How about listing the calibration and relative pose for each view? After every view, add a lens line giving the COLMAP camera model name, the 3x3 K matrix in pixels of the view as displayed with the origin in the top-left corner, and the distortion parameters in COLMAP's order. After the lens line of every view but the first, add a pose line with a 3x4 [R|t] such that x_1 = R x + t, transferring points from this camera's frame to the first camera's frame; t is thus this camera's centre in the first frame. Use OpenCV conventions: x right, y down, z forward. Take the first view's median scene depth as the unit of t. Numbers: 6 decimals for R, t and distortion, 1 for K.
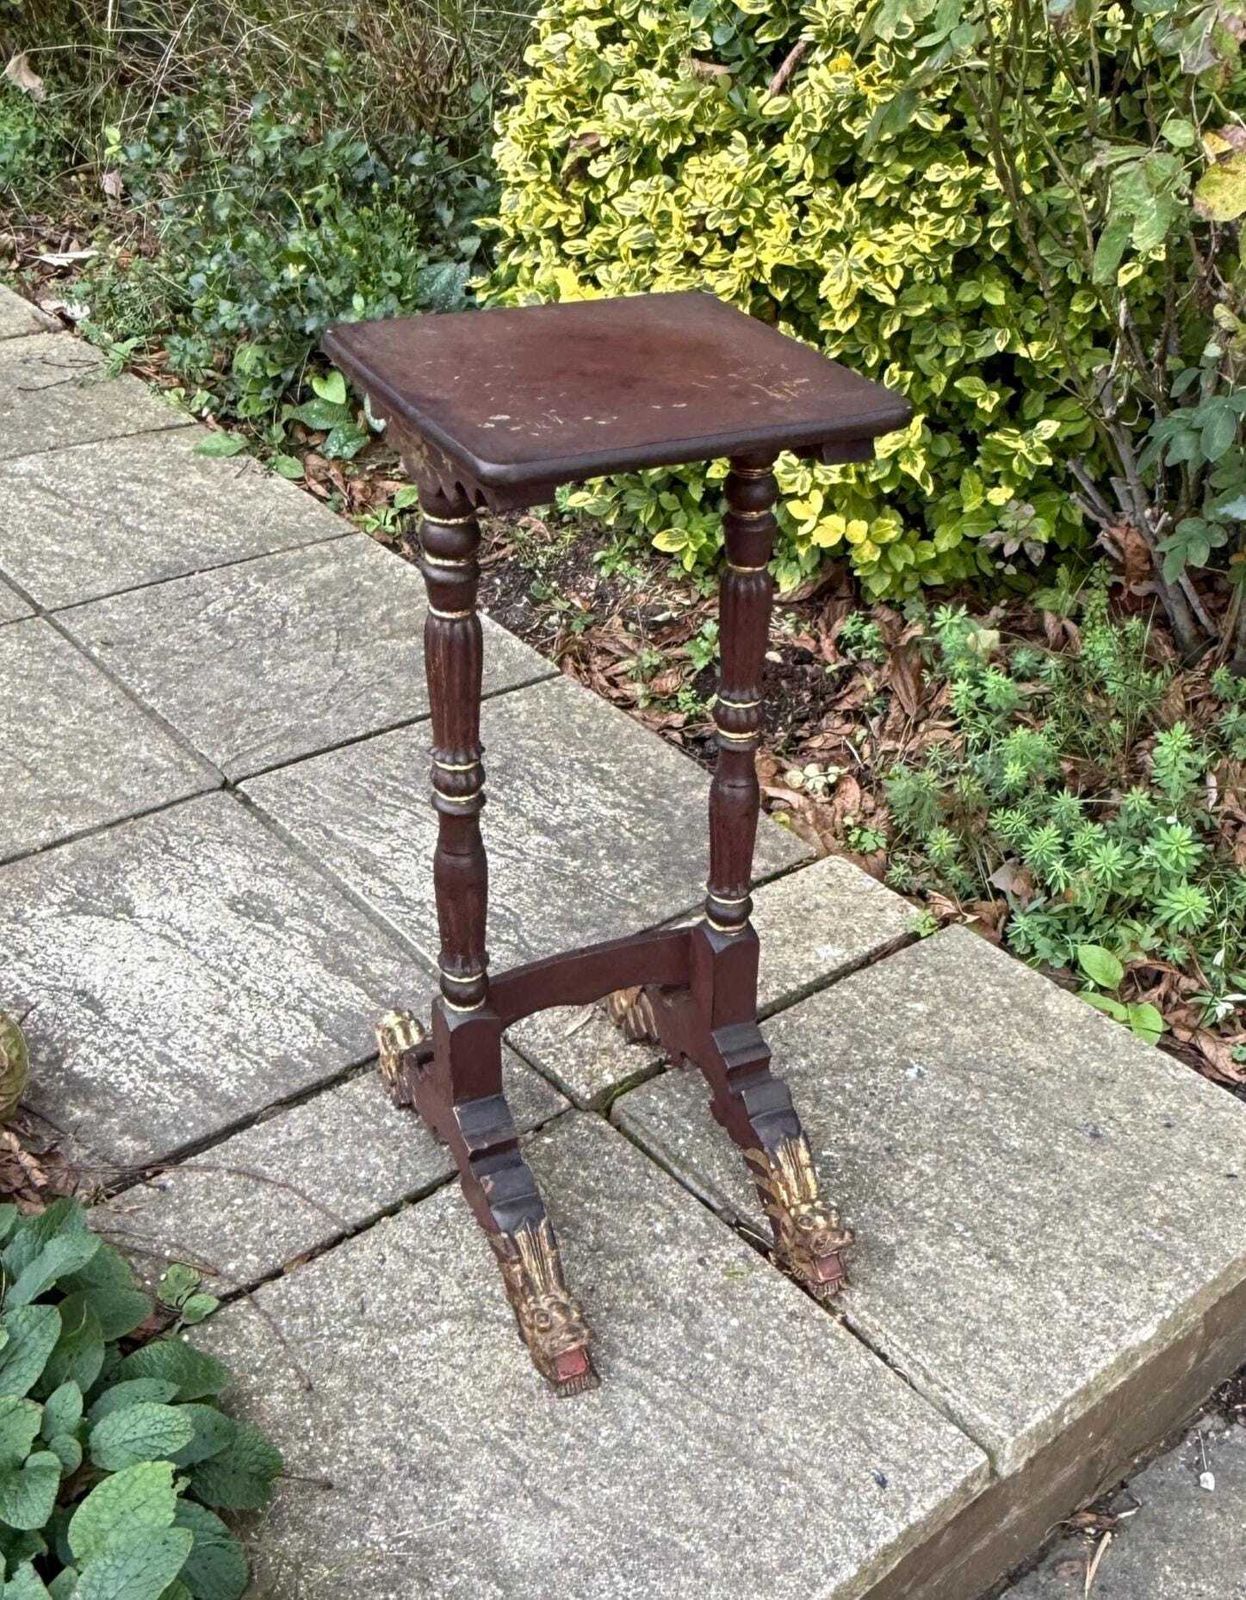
lens RADIAL K [[1729.3, 0, 717.2], [0, 1729.3, 815.0], [0, 0, 1]] dist [0.000413, 0.000000]
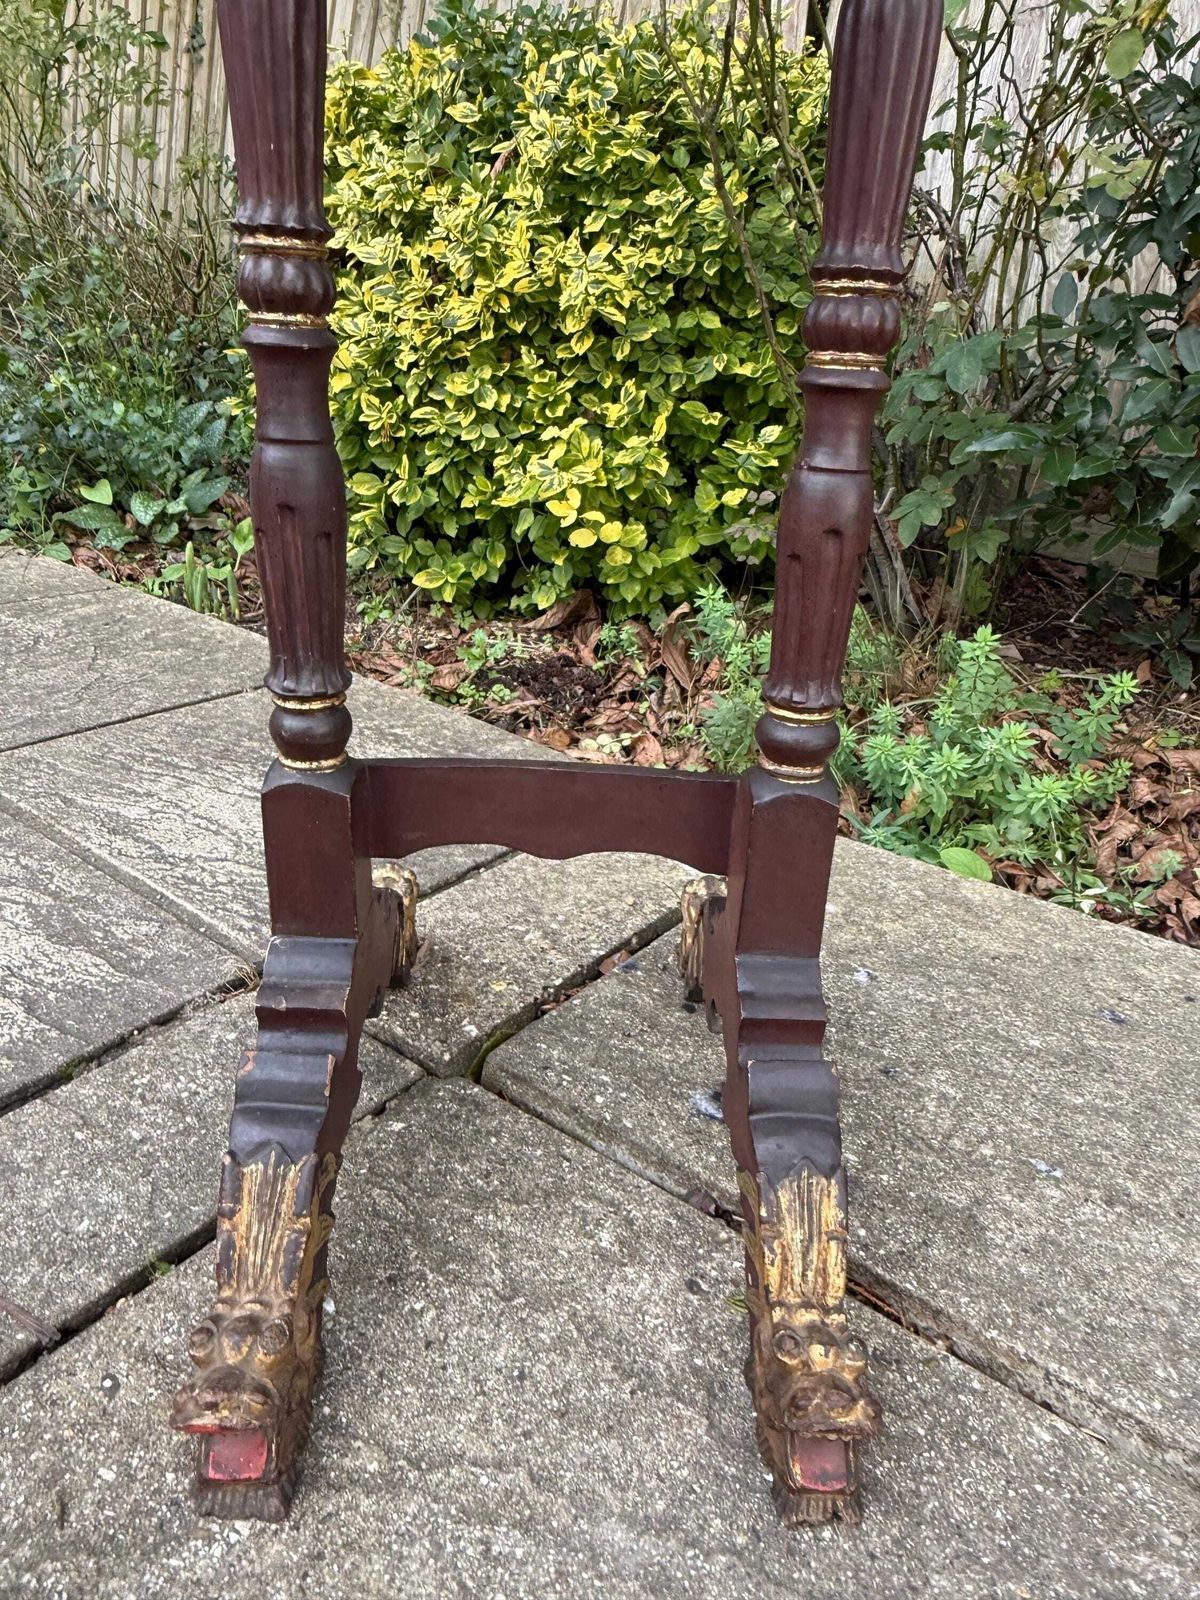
lens RADIAL K [[1067.6, 0, 606.2], [0, 1067.6, 782.0], [0, 0, 1]] dist [-0.001844, 0.000708]
pose [[0.979765, -0.084884, 0.181260, -0.057060], [0.113080, 0.981988, -0.151366, 0.090432], [-0.165147, 0.168800, 0.971717, 0.398673]]
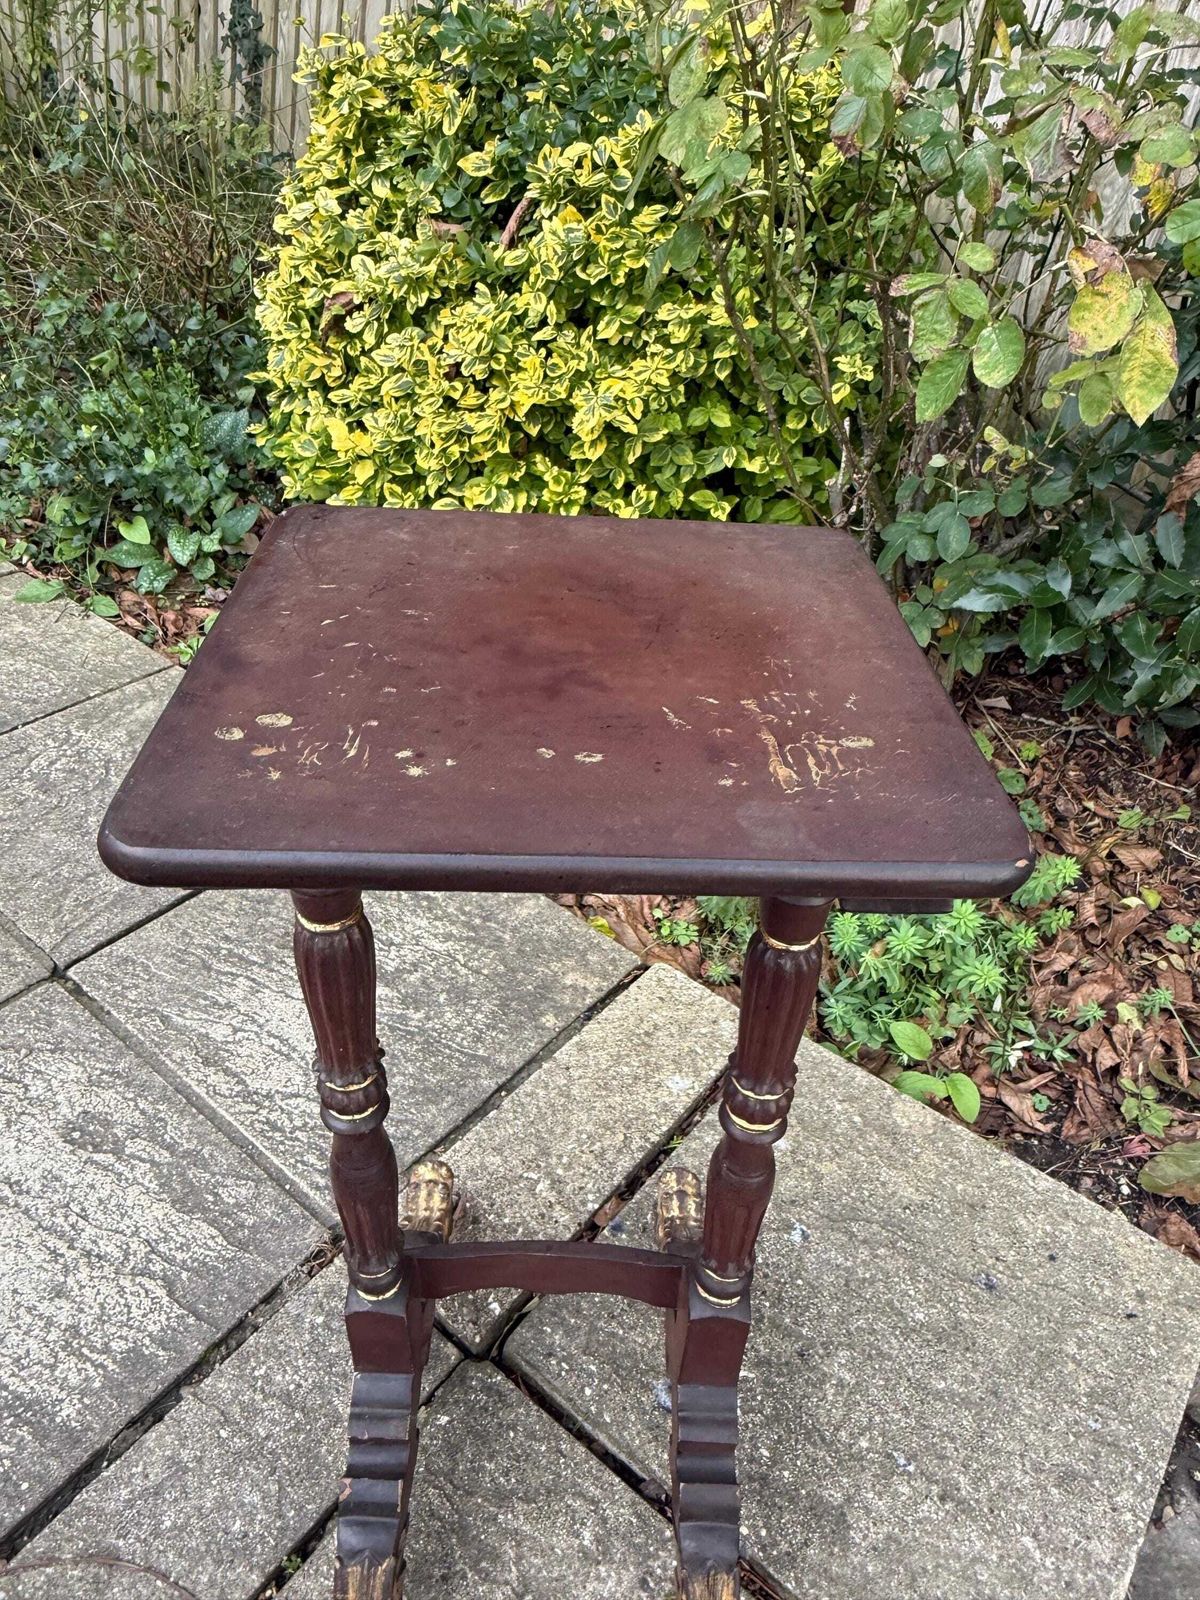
lens RADIAL K [[1067.6, 0, 603.7], [0, 1067.6, 776.3], [0, 0, 1]] dist [-0.001844, 0.000708]
pose [[0.985141, -0.110507, 0.131475, -0.035323], [0.103359, 0.992831, 0.060024, -0.118854], [-0.137165, -0.045543, 0.989501, 0.309025]]
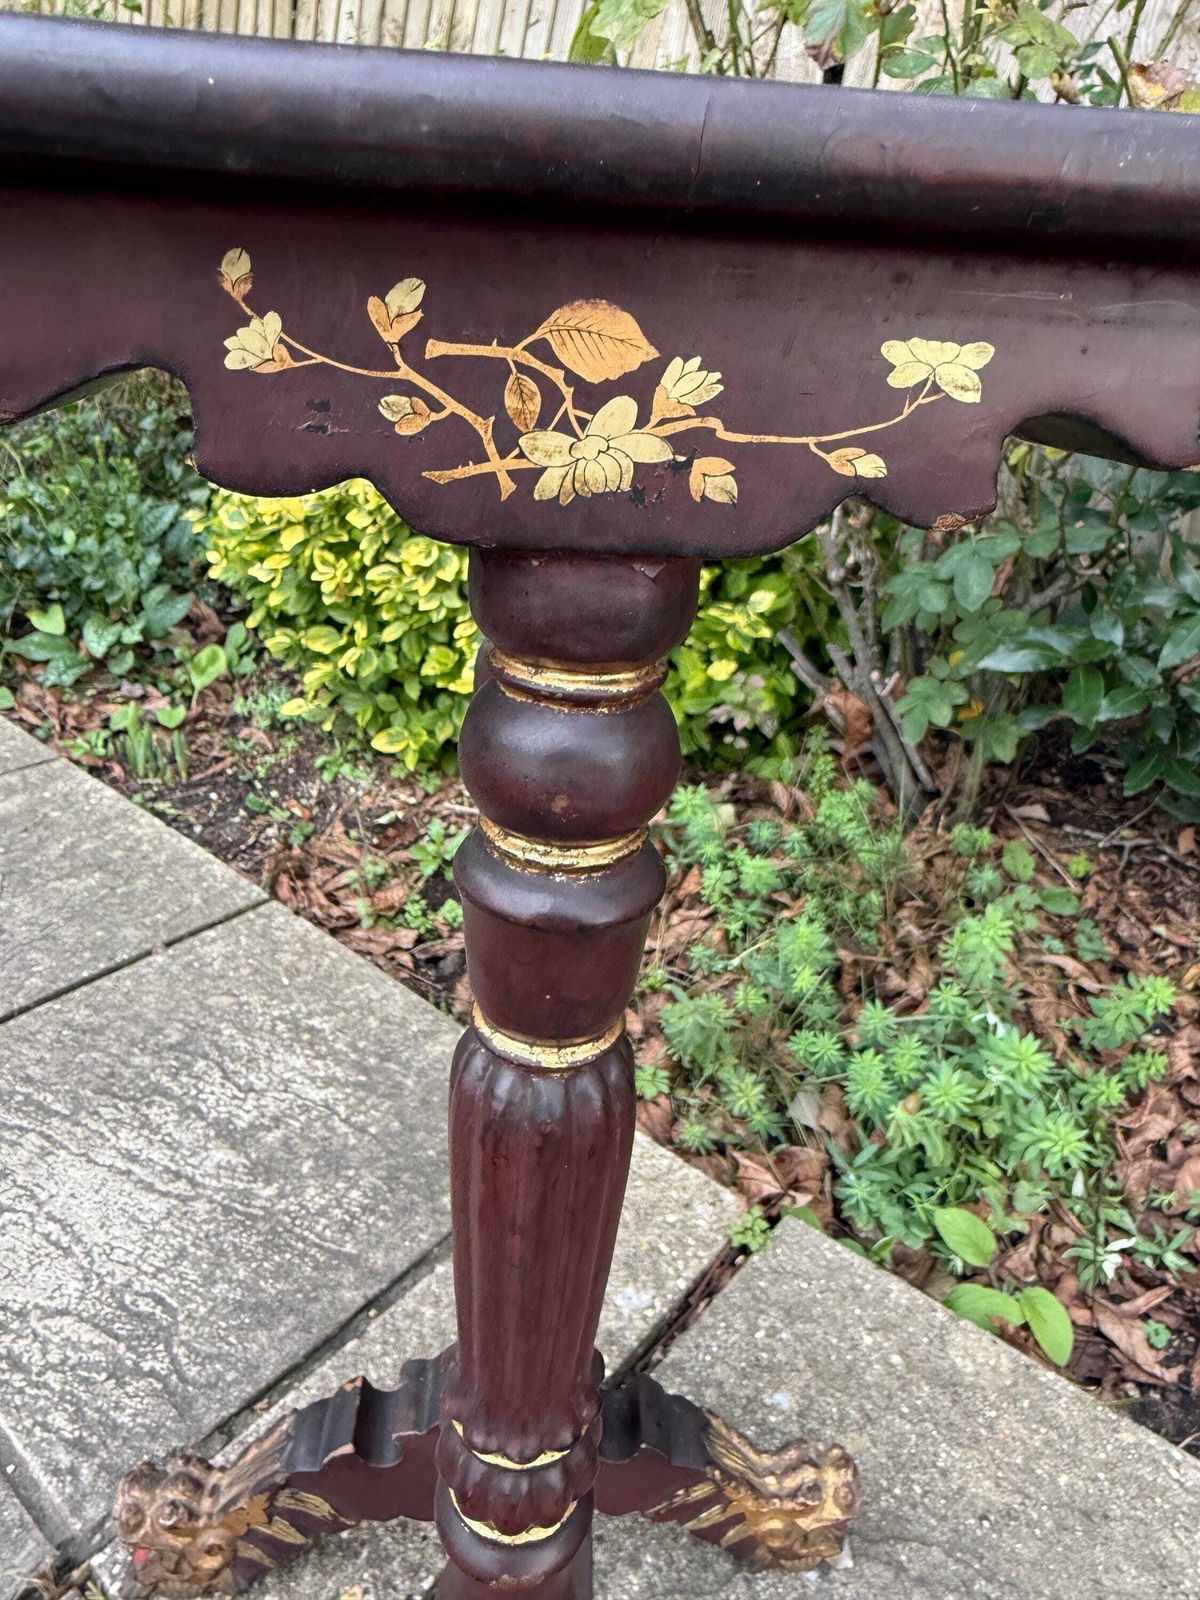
lens RADIAL K [[1067.6, 0, 595.7], [0, 1067.6, 726.1], [0, 0, 1]] dist [-0.001844, 0.000708]
pose [[0.987355, -0.077823, 0.138110, 0.006115], [0.098587, 0.983680, -0.150512, -0.071223], [-0.124142, 0.162224, 0.978914, 0.433202]]
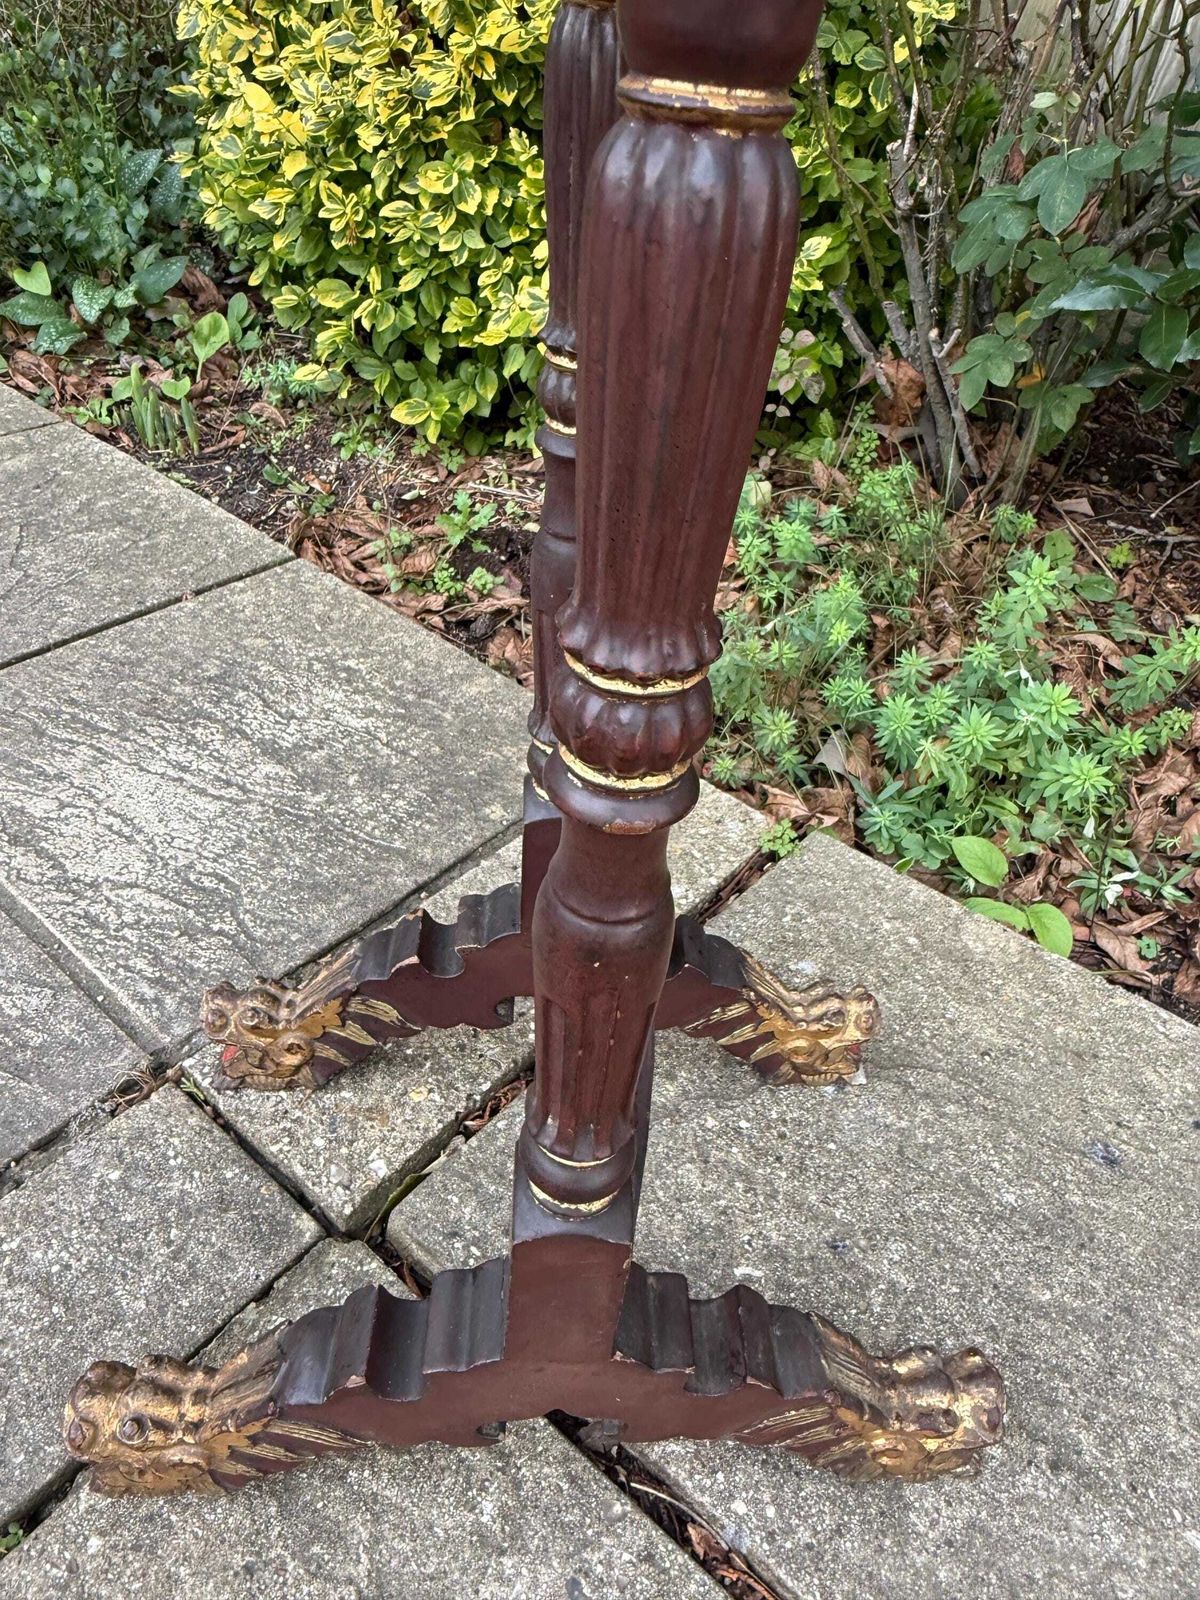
lens RADIAL K [[1067.6, 0, 604.5], [0, 1067.6, 781.4], [0, 0, 1]] dist [-0.001844, 0.000708]
pose [[0.989003, -0.093913, 0.114248, -0.008927], [0.081084, 0.990373, 0.112187, -0.018508], [-0.123684, -0.101689, 0.987098, 0.444633]]
